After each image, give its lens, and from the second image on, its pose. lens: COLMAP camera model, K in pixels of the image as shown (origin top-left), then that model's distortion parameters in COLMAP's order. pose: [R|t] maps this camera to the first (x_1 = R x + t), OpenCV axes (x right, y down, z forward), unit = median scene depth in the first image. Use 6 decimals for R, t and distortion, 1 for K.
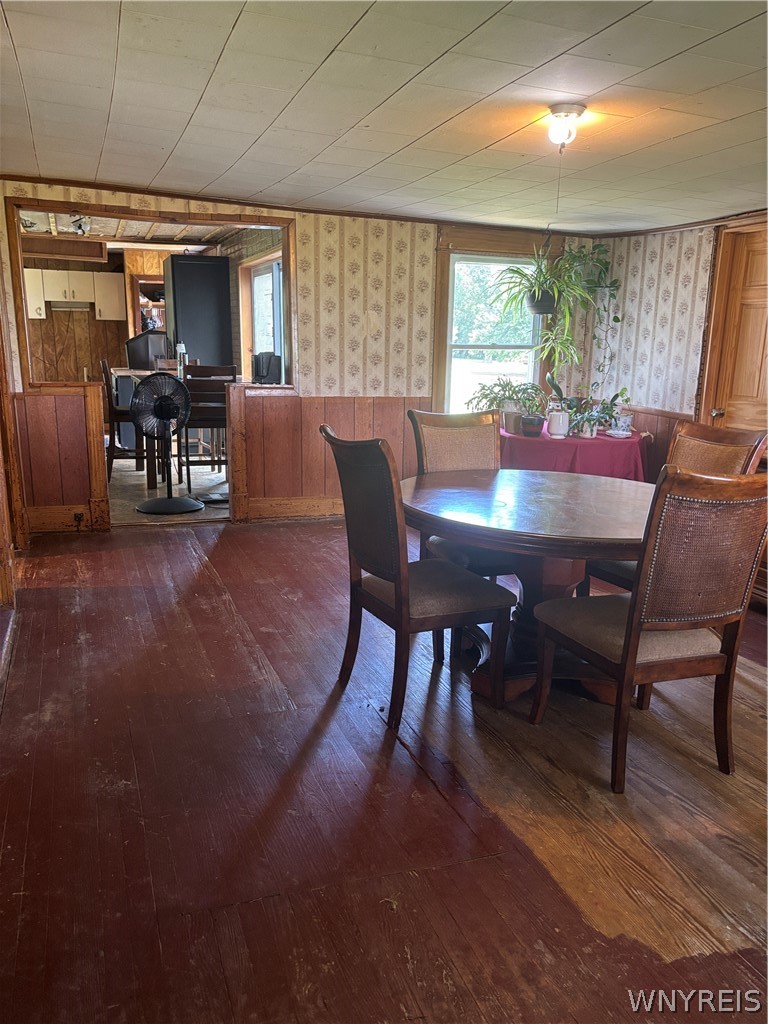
lens RADIAL K [[769.4, 0, 380.6], [0, 769.4, 509.9], [0, 0, 1]] dist [0.042965, -0.040626]
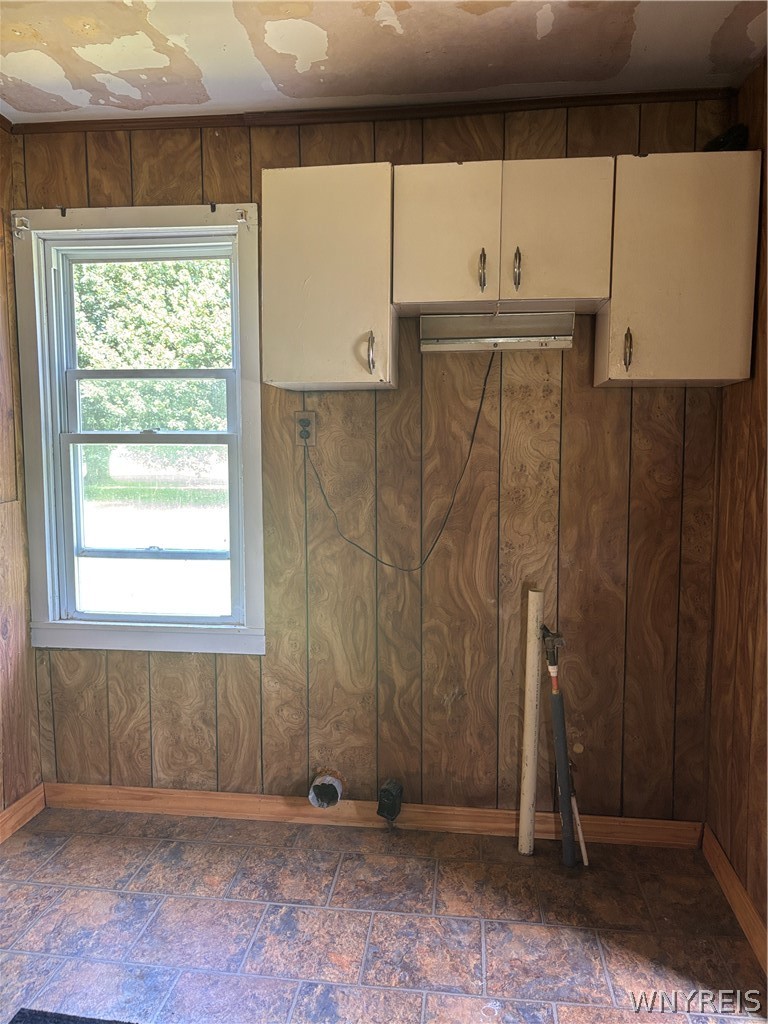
lens RADIAL K [[777.6, 0, 384.0], [0, 777.6, 512.0], [0, 0, 1]] dist [0.051083, -0.045681]
pose [[0.895591, 0.026584, -0.444083, -0.323616], [-0.083436, 0.990537, -0.108972, -0.179968], [0.436984, 0.134647, 0.889334, 0.782499]]
